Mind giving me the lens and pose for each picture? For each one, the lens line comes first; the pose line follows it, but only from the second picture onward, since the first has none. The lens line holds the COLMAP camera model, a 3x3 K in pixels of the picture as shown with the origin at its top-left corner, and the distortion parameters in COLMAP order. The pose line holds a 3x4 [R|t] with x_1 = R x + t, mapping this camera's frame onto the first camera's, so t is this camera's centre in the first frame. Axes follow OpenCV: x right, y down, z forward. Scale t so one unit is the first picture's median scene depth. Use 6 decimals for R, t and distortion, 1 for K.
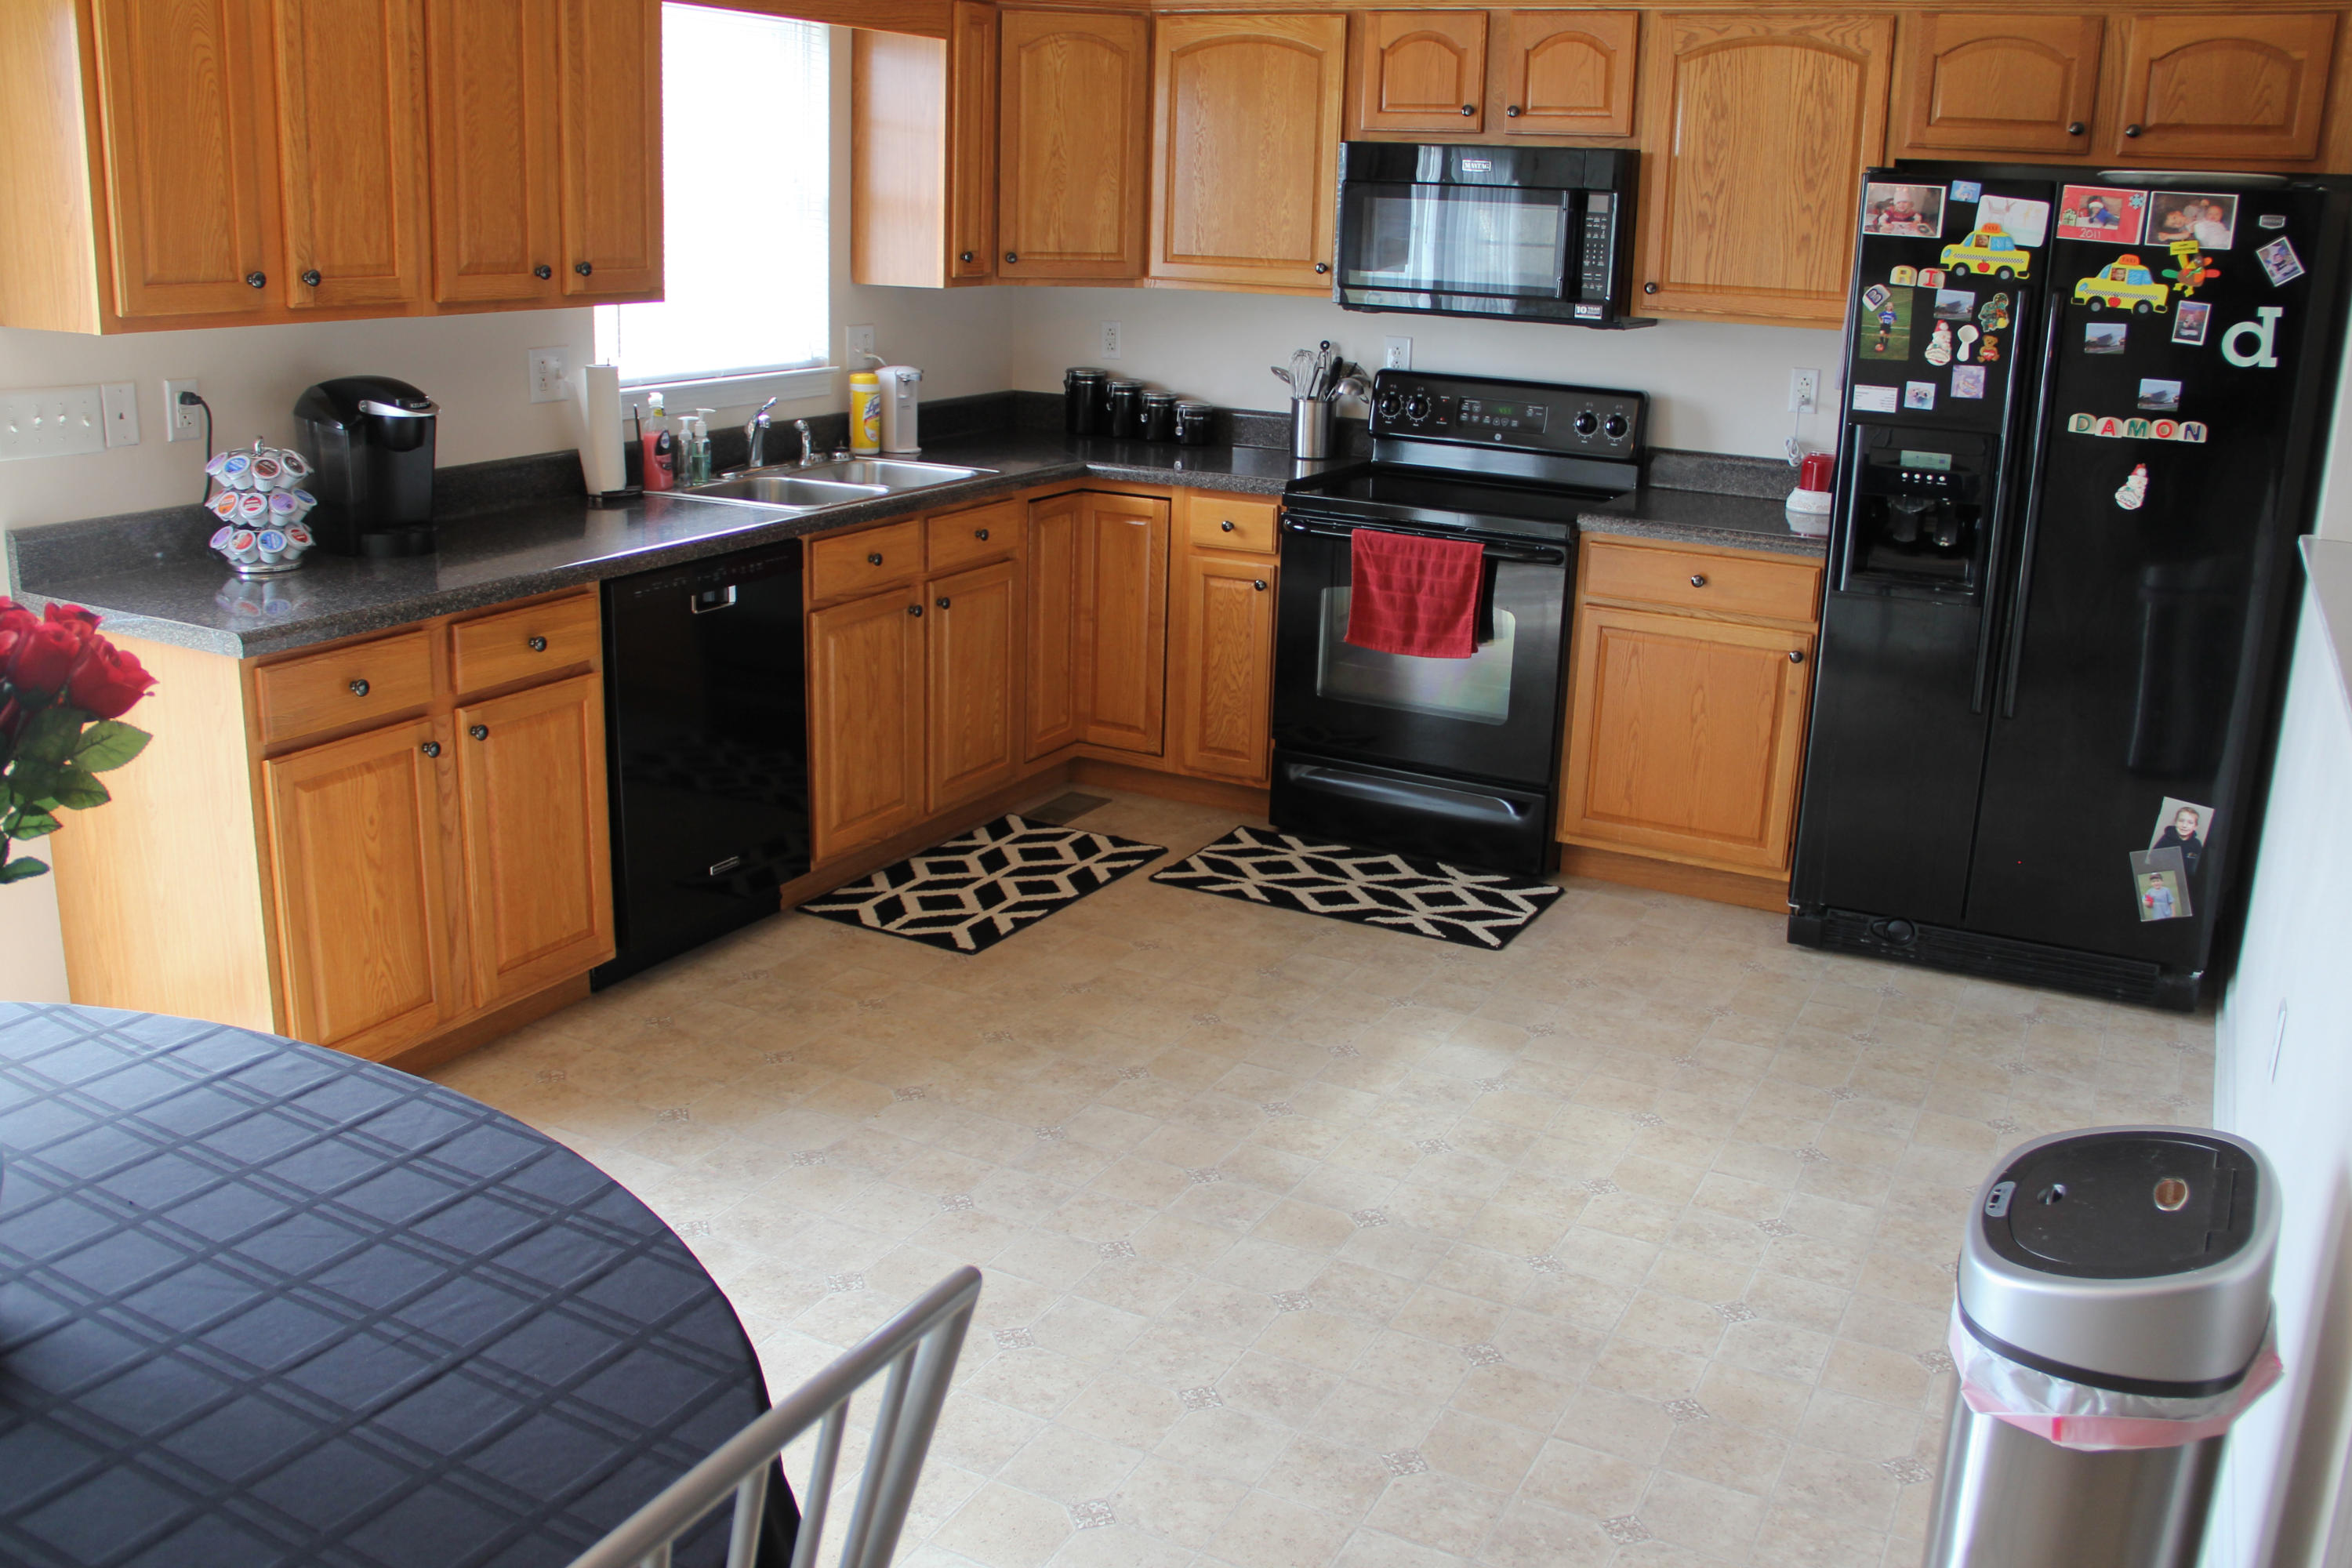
lens RADIAL K [[2010.5, 0, 1140.9], [0, 2010.5, 737.3], [0, 0, 1]] dist [-0.180798, 0.144558]
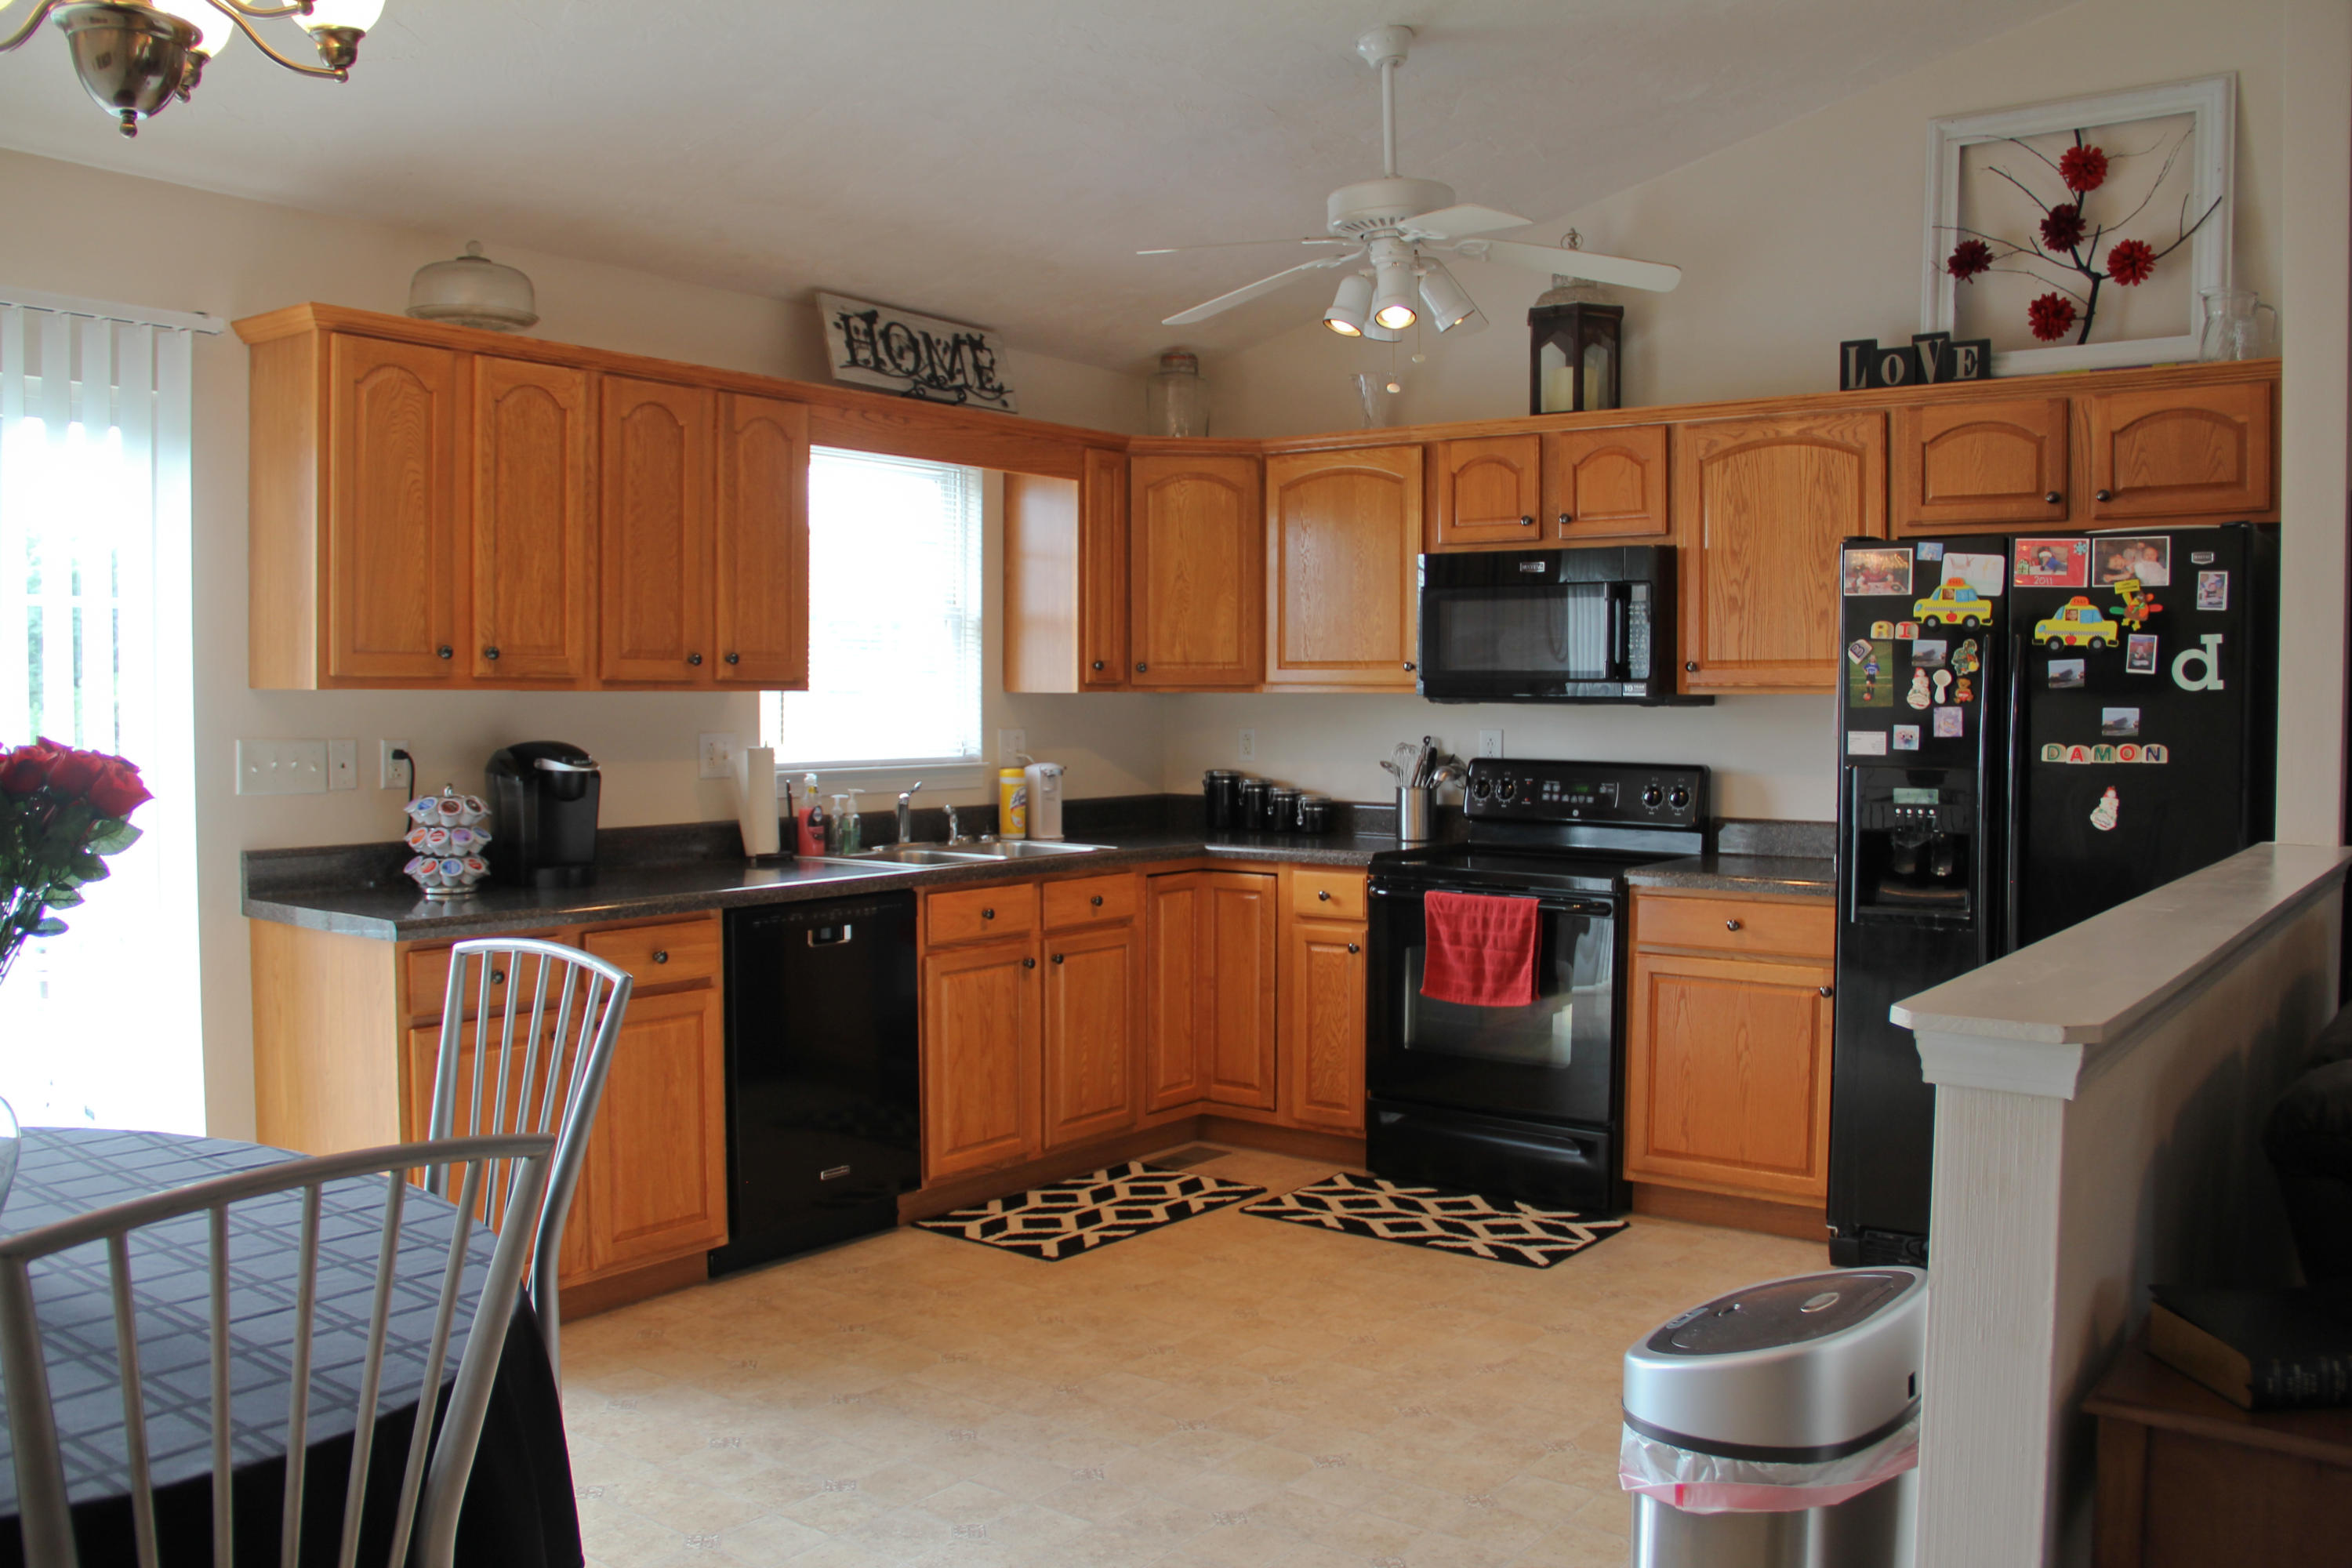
lens RADIAL K [[1945.0, 0, 1168.9], [0, 1945.0, 772.0], [0, 0, 1]] dist [-0.176499, 0.137728]
pose [[0.988410, -0.019516, -0.150547, 0.140279], [-0.014620, 0.974854, -0.222362, 0.078394], [0.151101, 0.221986, 0.963271, -0.071098]]
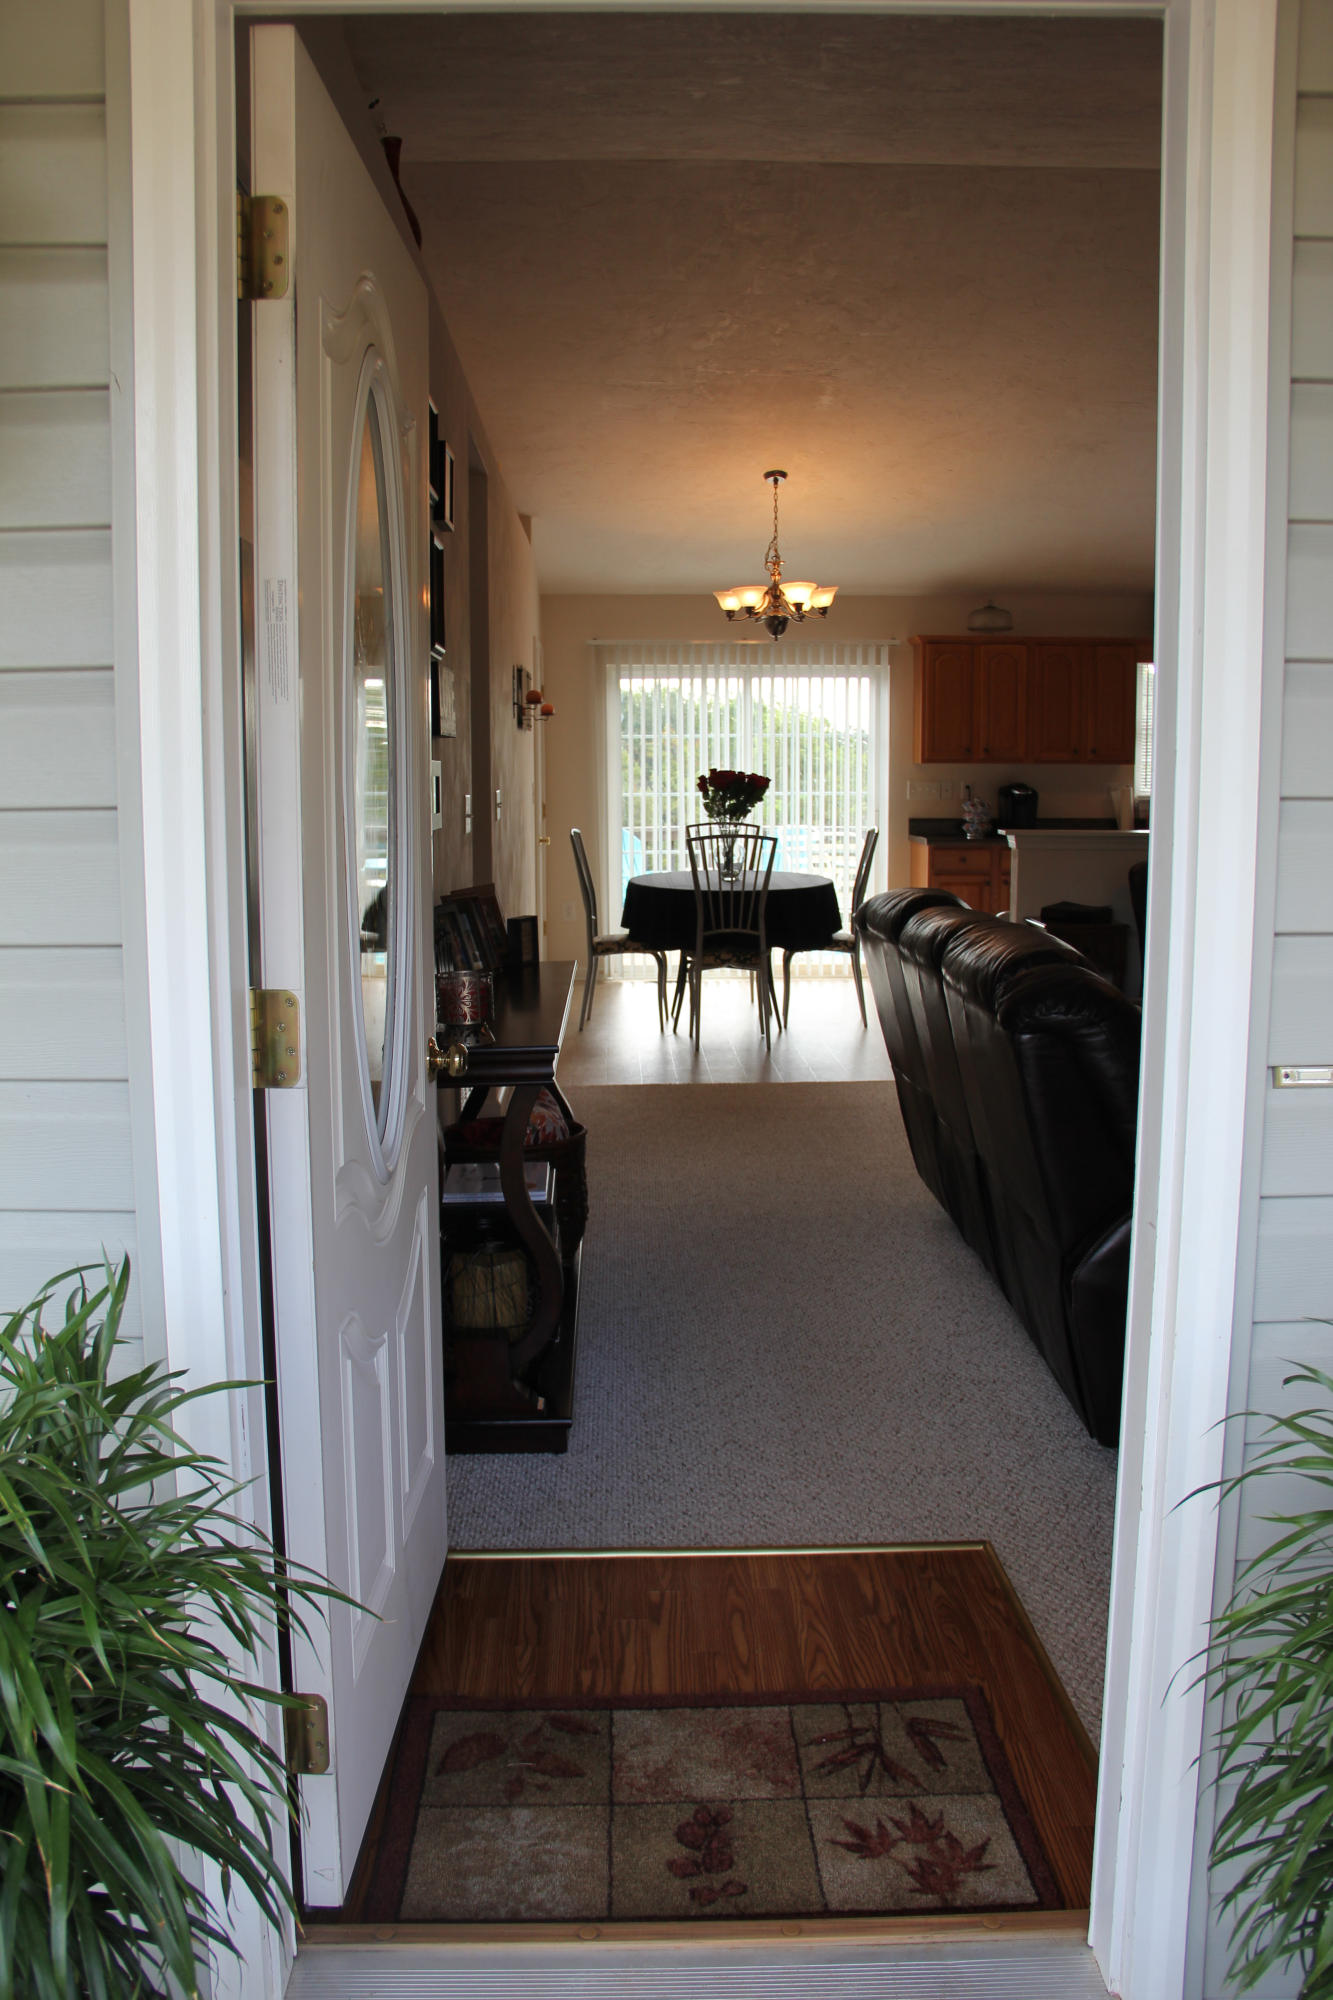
lens RADIAL K [[1653.9, 0, 631.1], [0, 1653.9, 1013.7], [0, 0, 1]] dist [-0.176499, 0.137728]
pose [[0.485041, 0.094493, -0.869371, 1.436738], [-0.204941, 0.978742, -0.007961, 0.294239], [0.850138, 0.182031, 0.494096, -0.703827]]
